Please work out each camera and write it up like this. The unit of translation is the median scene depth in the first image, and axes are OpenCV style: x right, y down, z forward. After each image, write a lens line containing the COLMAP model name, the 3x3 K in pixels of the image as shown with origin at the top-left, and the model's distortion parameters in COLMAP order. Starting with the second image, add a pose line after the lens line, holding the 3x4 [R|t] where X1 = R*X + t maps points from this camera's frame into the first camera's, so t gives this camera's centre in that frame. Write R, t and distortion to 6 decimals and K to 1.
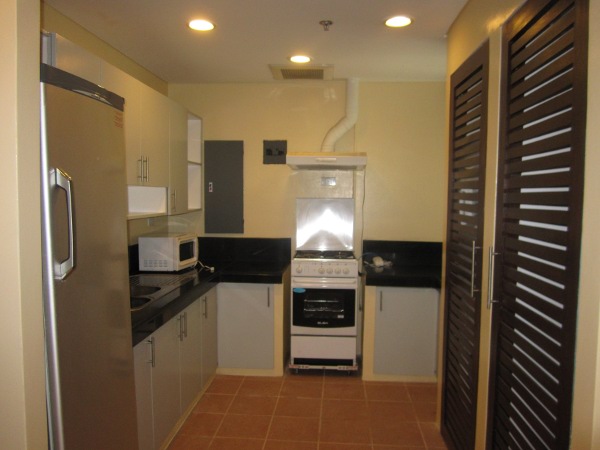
lens RADIAL K [[487.8, 0, 300.0], [0, 487.8, 225.0], [0, 0, 1]] dist [-0.056997, 0.004747]
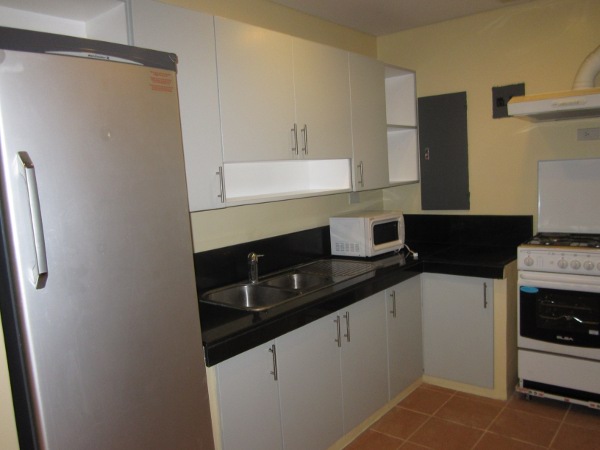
lens RADIAL K [[487.8, 0, 300.0], [0, 487.8, 225.0], [0, 0, 1]] dist [-0.056997, 0.004747]
pose [[0.812798, 0.005967, -0.582516, 0.135271], [0.030805, 0.998108, 0.053207, -0.009348], [0.581731, -0.061191, 0.811076, 0.228248]]
